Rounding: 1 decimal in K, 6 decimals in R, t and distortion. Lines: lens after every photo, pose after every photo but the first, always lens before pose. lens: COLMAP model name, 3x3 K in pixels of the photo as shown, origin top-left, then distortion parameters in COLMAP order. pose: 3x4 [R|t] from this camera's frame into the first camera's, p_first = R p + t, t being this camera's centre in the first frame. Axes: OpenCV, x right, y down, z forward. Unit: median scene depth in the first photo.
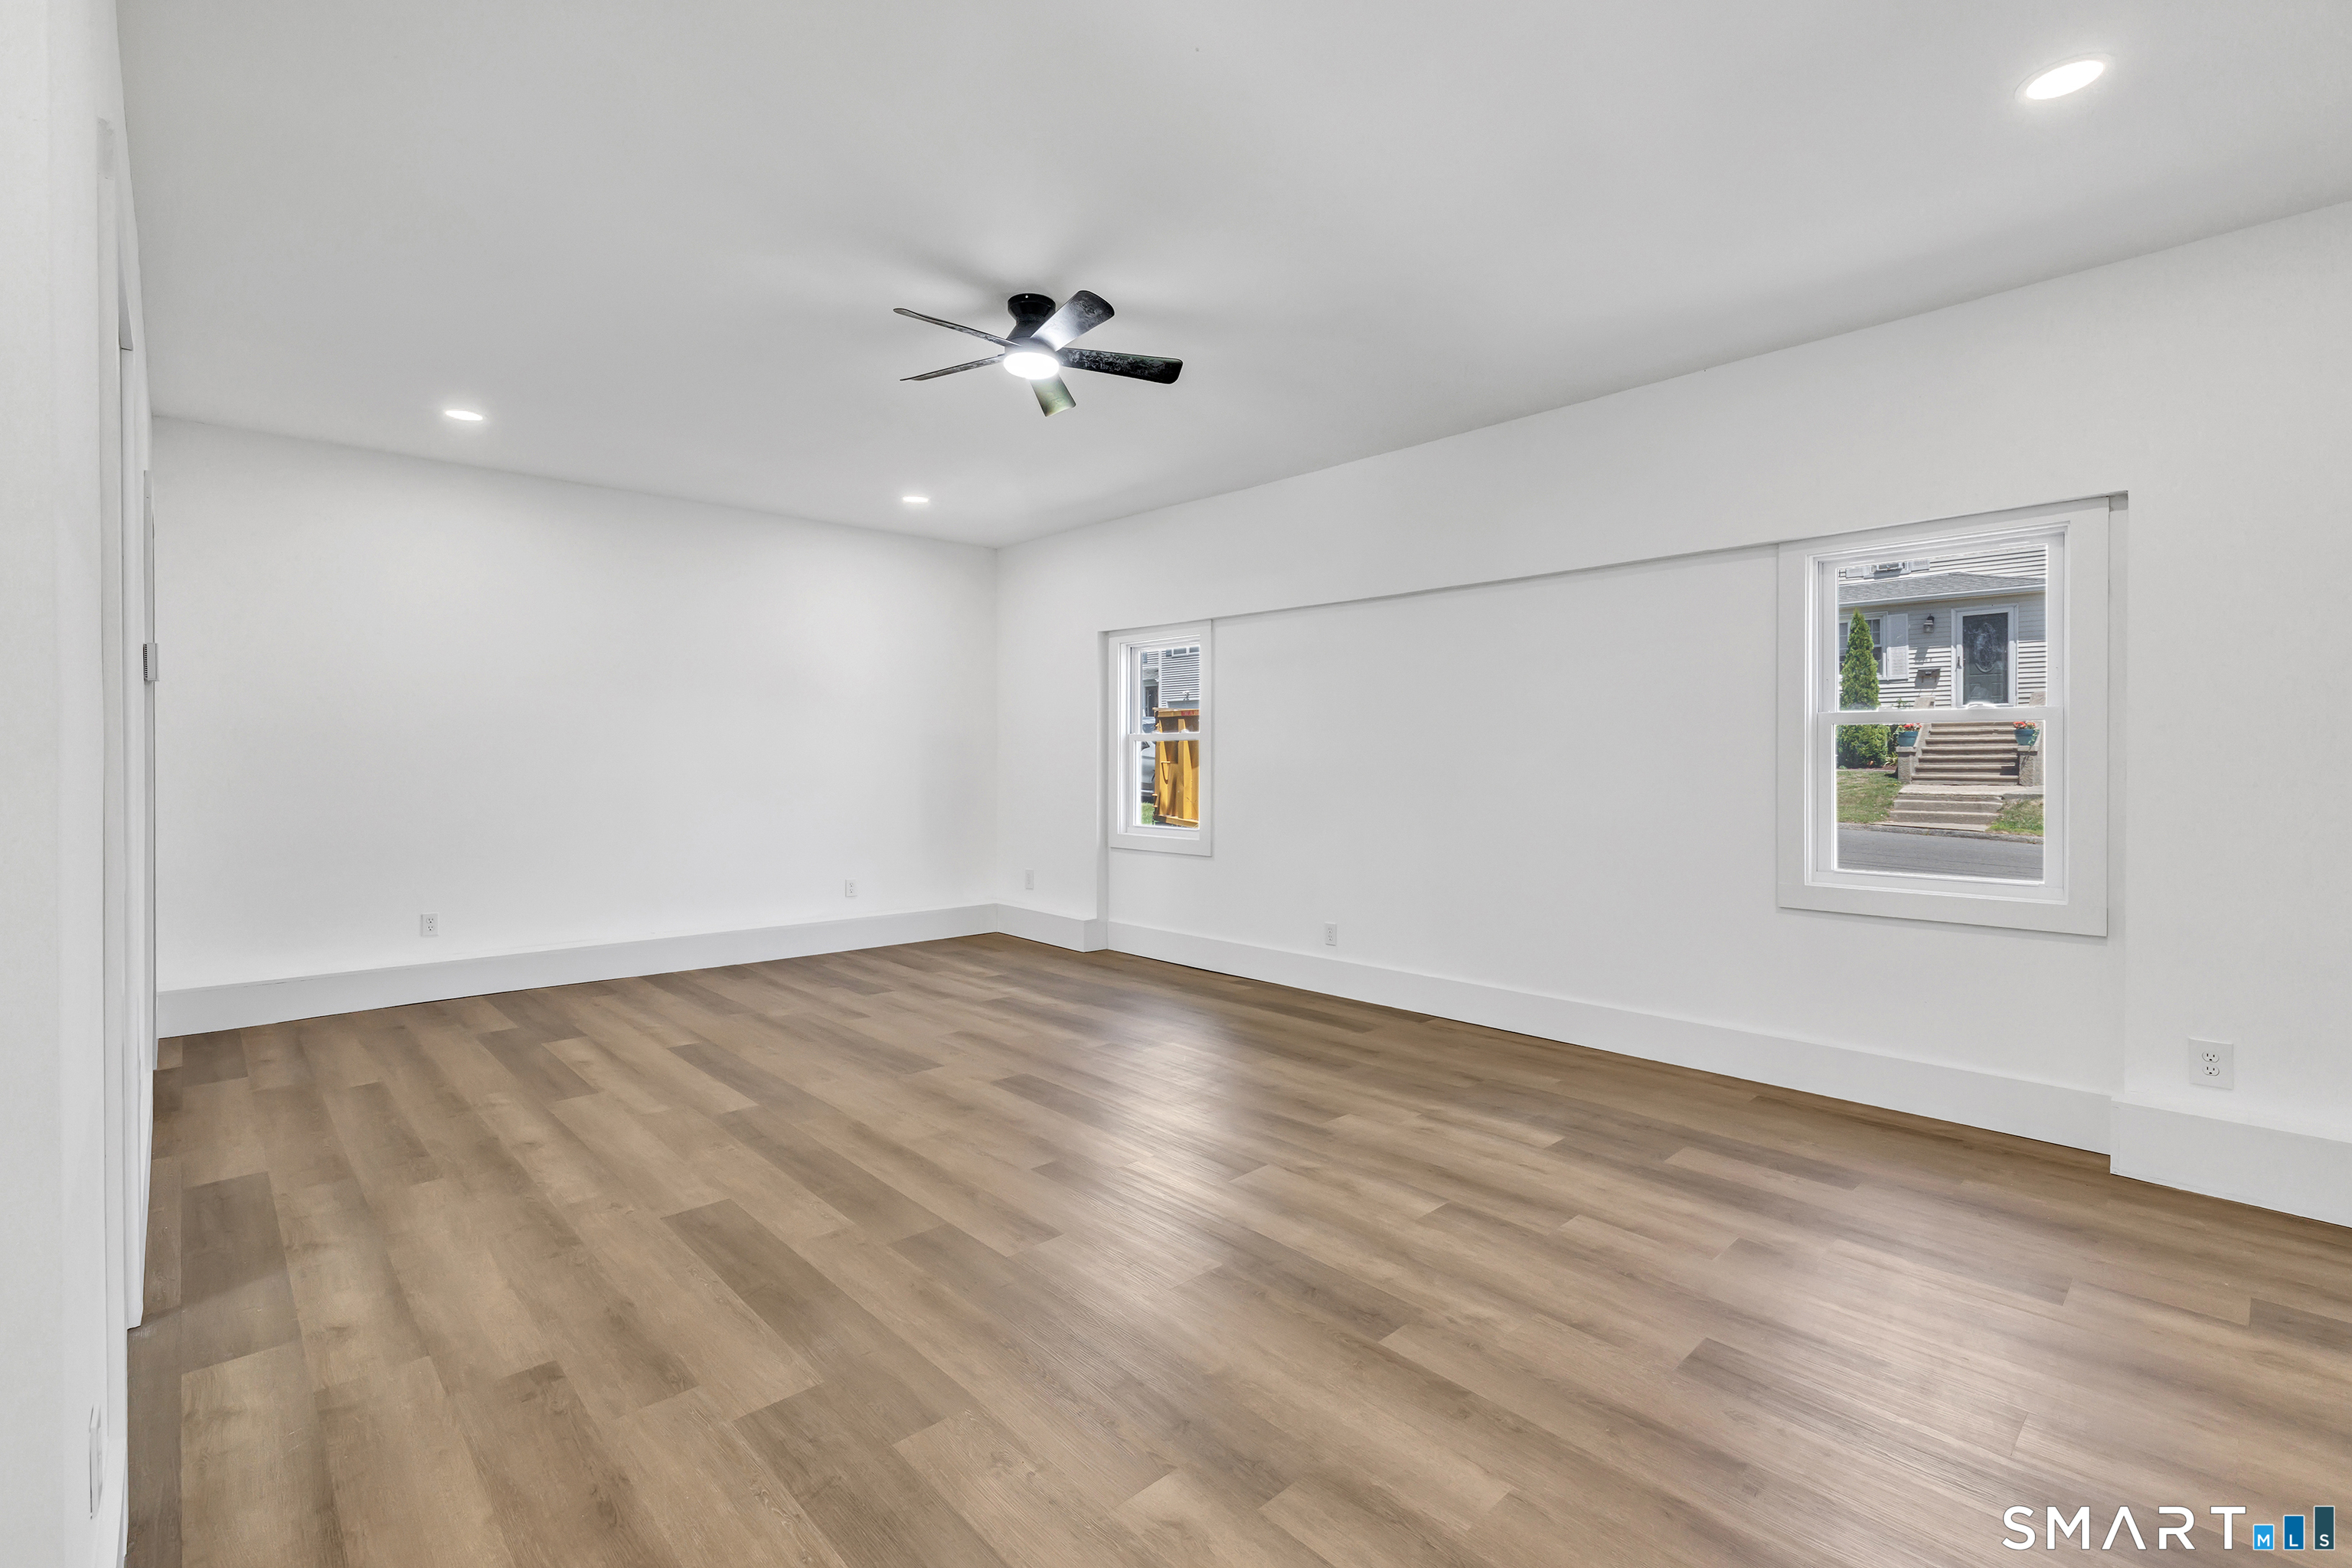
lens RADIAL K [[1063.0, 0, 1155.0], [0, 1063.0, 761.6], [0, 0, 1]] dist [-0.000276, 0.000843]
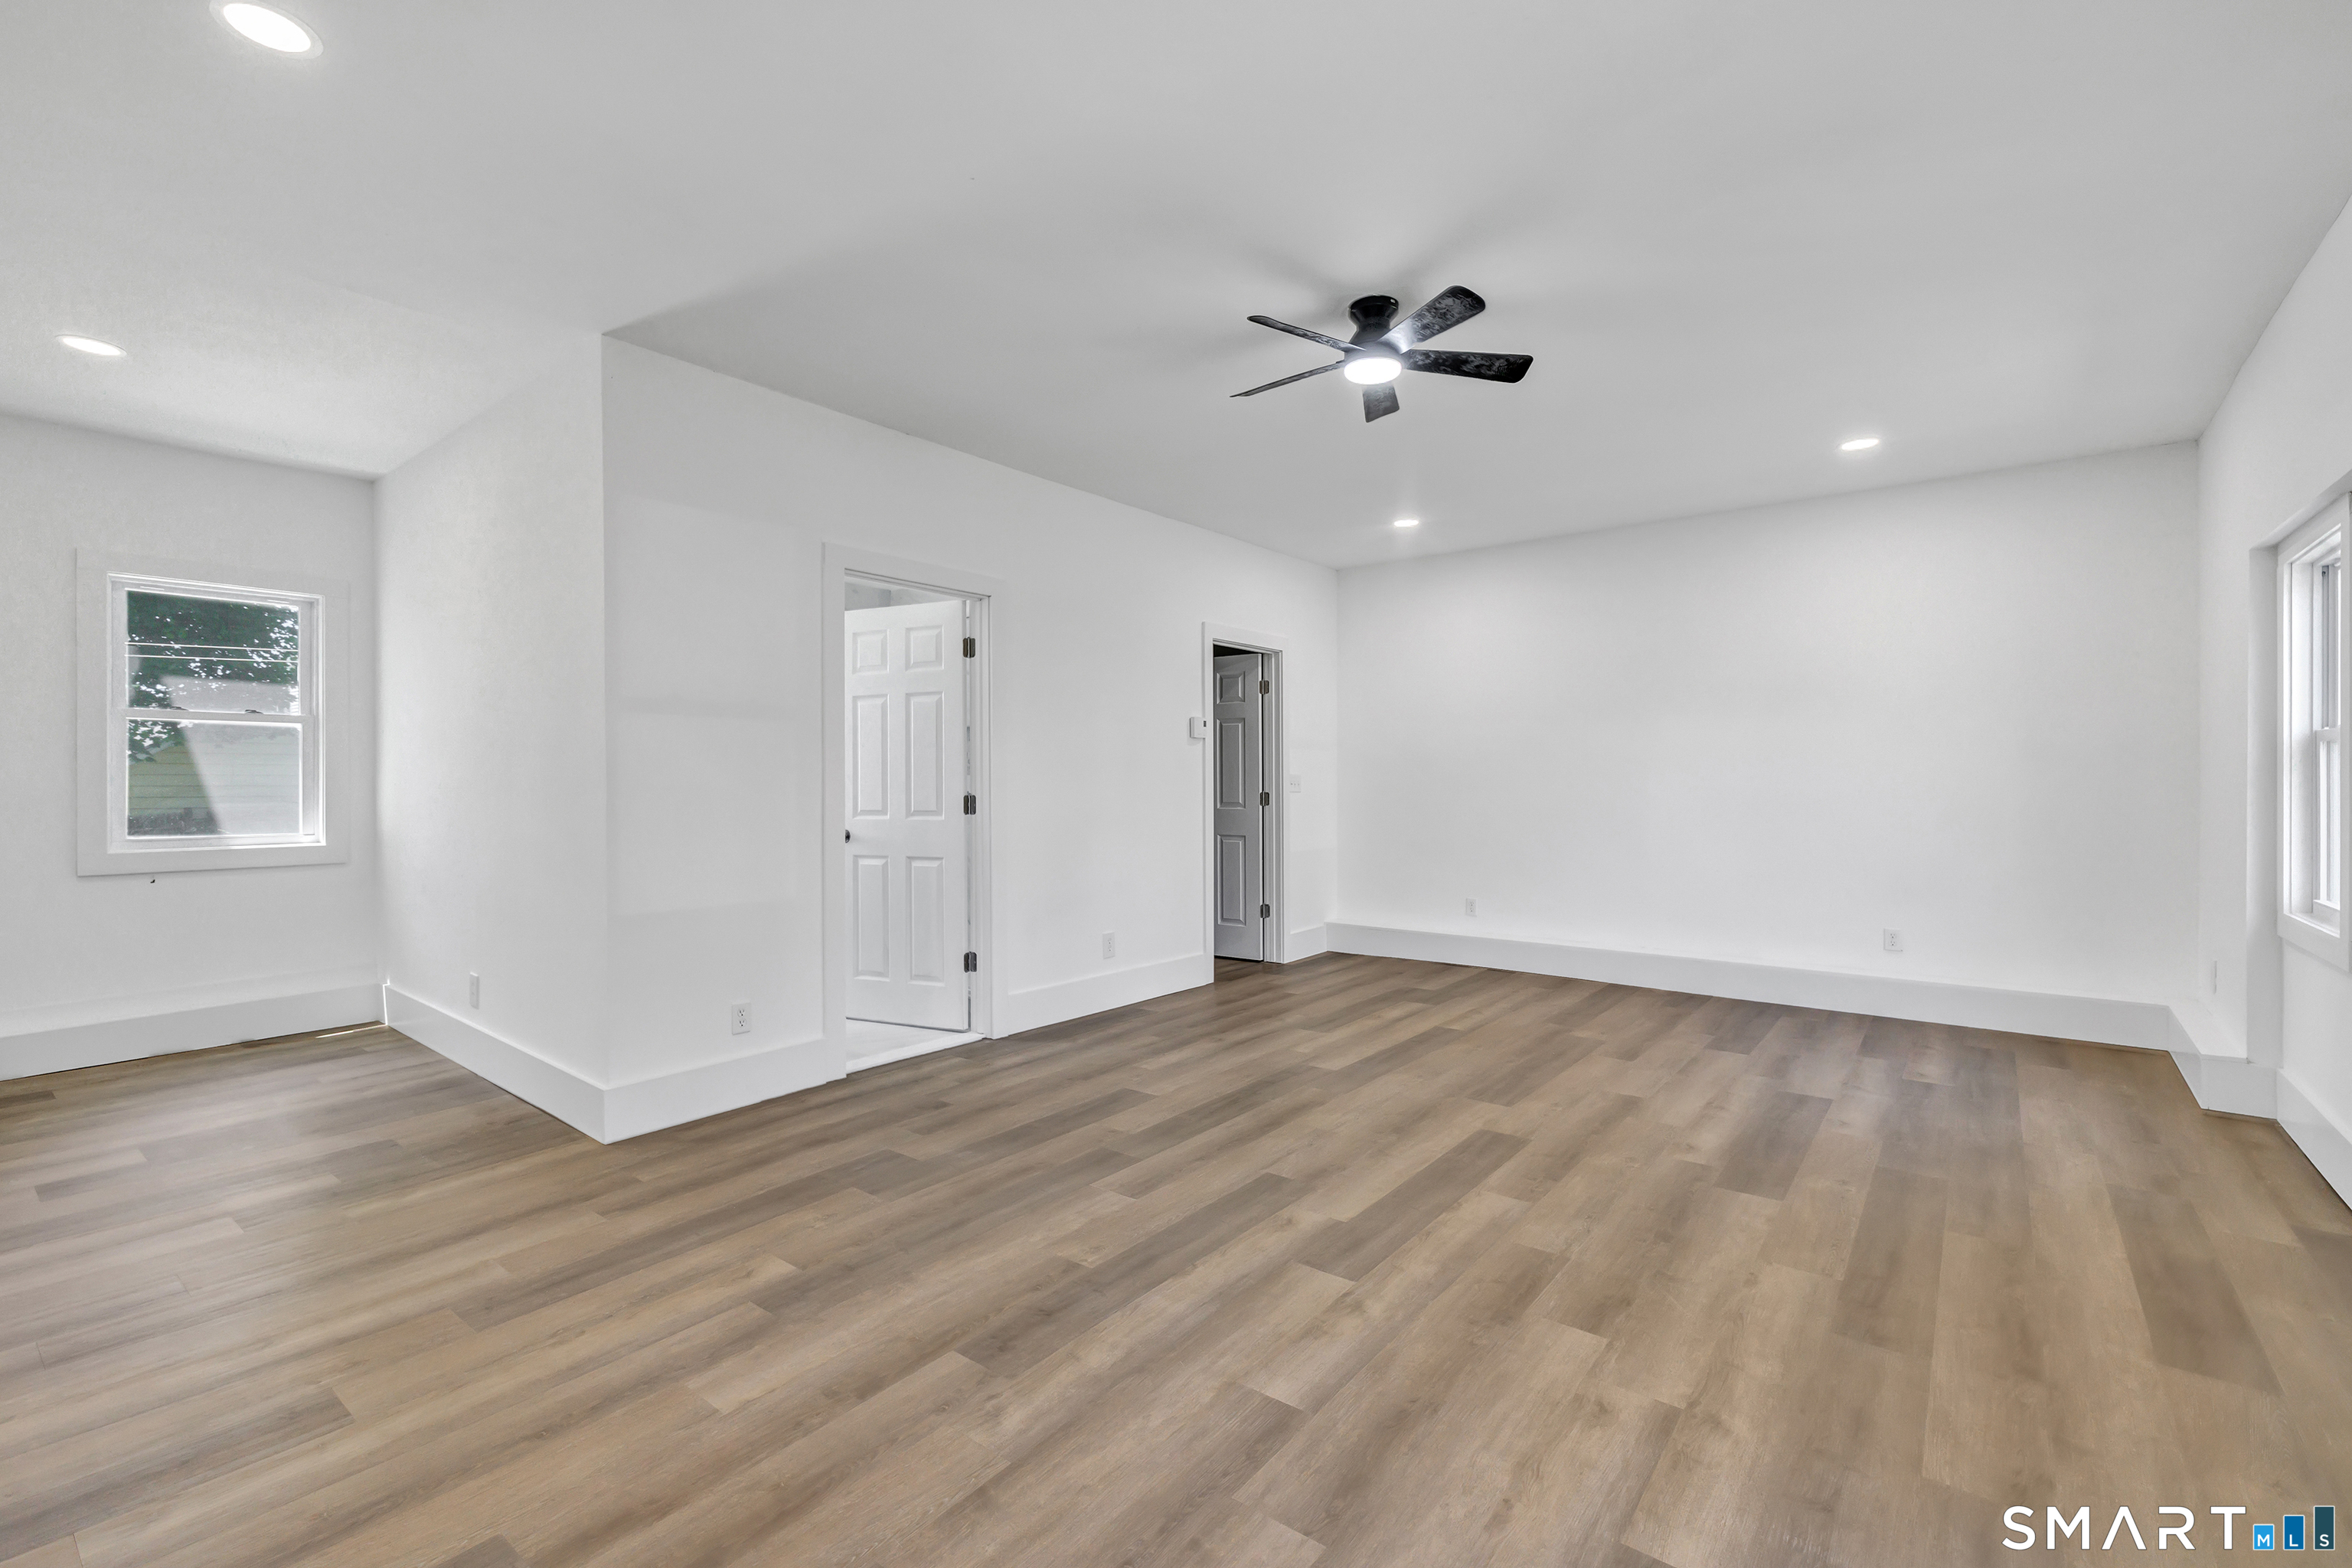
lens RADIAL K [[999.7, 0, 1176.0], [0, 999.7, 784.0], [0, 0, 1]] dist [0.001953, 0.000455]
pose [[0.159871, 0.000973, -0.987137, 0.927140], [0.004396, 0.999989, 0.001698, -0.010706], [0.987128, -0.004611, 0.159865, 0.807382]]
